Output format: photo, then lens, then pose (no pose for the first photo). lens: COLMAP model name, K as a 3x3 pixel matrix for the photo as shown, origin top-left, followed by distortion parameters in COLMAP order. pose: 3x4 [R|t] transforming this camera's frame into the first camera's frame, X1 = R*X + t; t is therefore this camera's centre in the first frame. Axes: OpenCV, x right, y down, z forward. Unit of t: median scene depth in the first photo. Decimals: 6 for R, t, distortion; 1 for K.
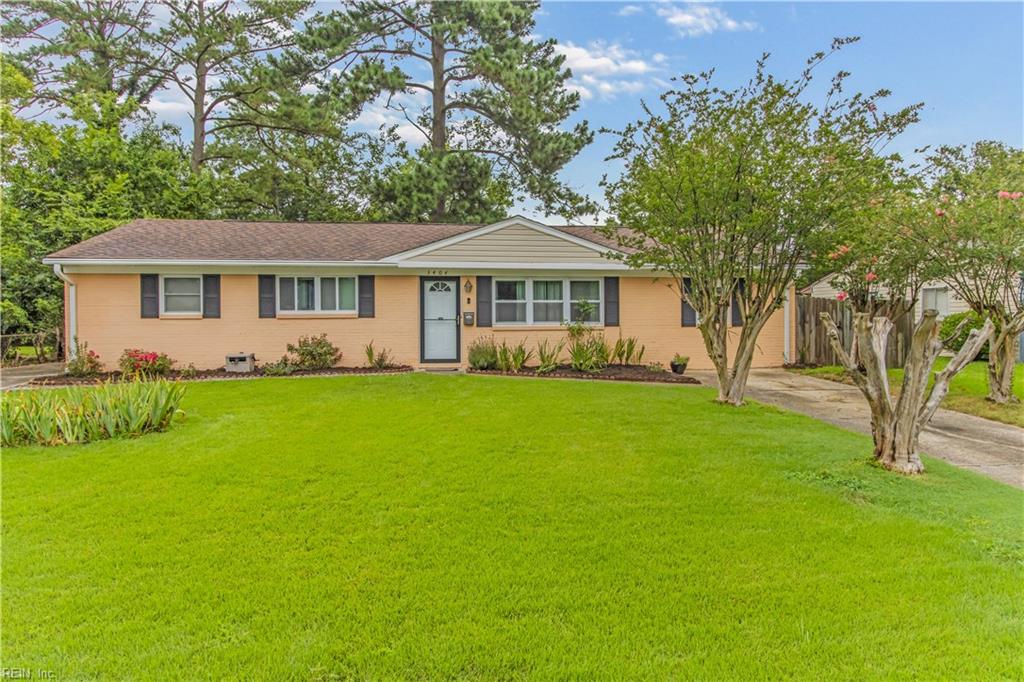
lens RADIAL K [[666.8, 0, 512.0], [0, 666.8, 339.5], [0, 0, 1]] dist [0.000504, -0.000158]
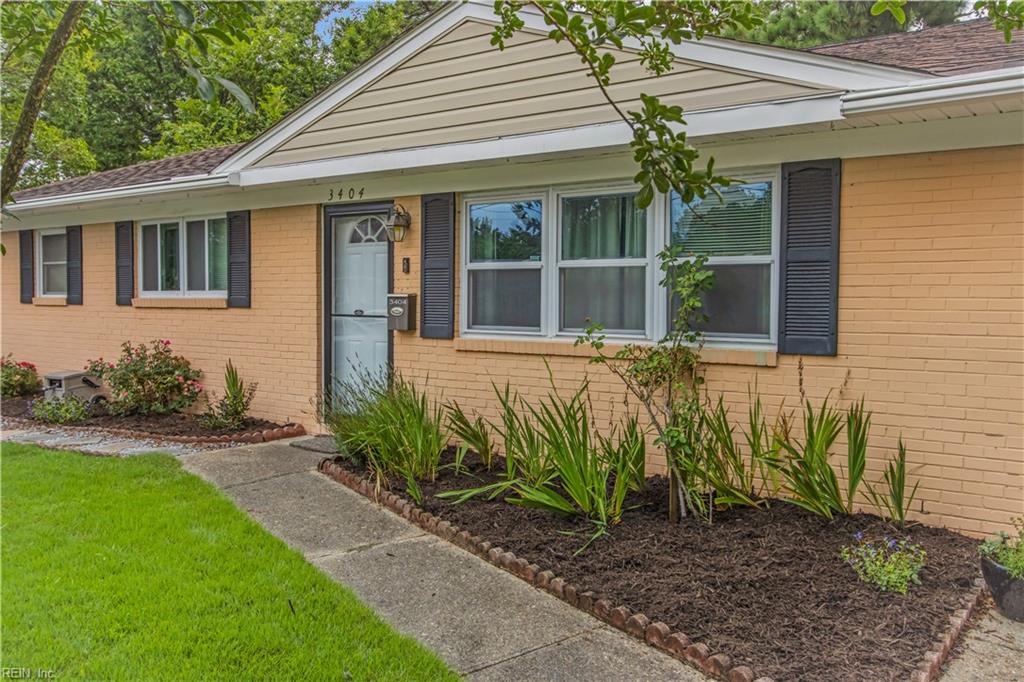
lens RADIAL K [[906.4, 0, 512.0], [0, 906.4, 340.0], [0, 0, 1]] dist [-0.014263, -0.000312]
pose [[0.711875, 0.041903, -0.701055, 0.328689], [-0.019054, 0.999003, 0.040363, -0.038965], [0.702048, -0.015375, 0.711964, 0.697644]]
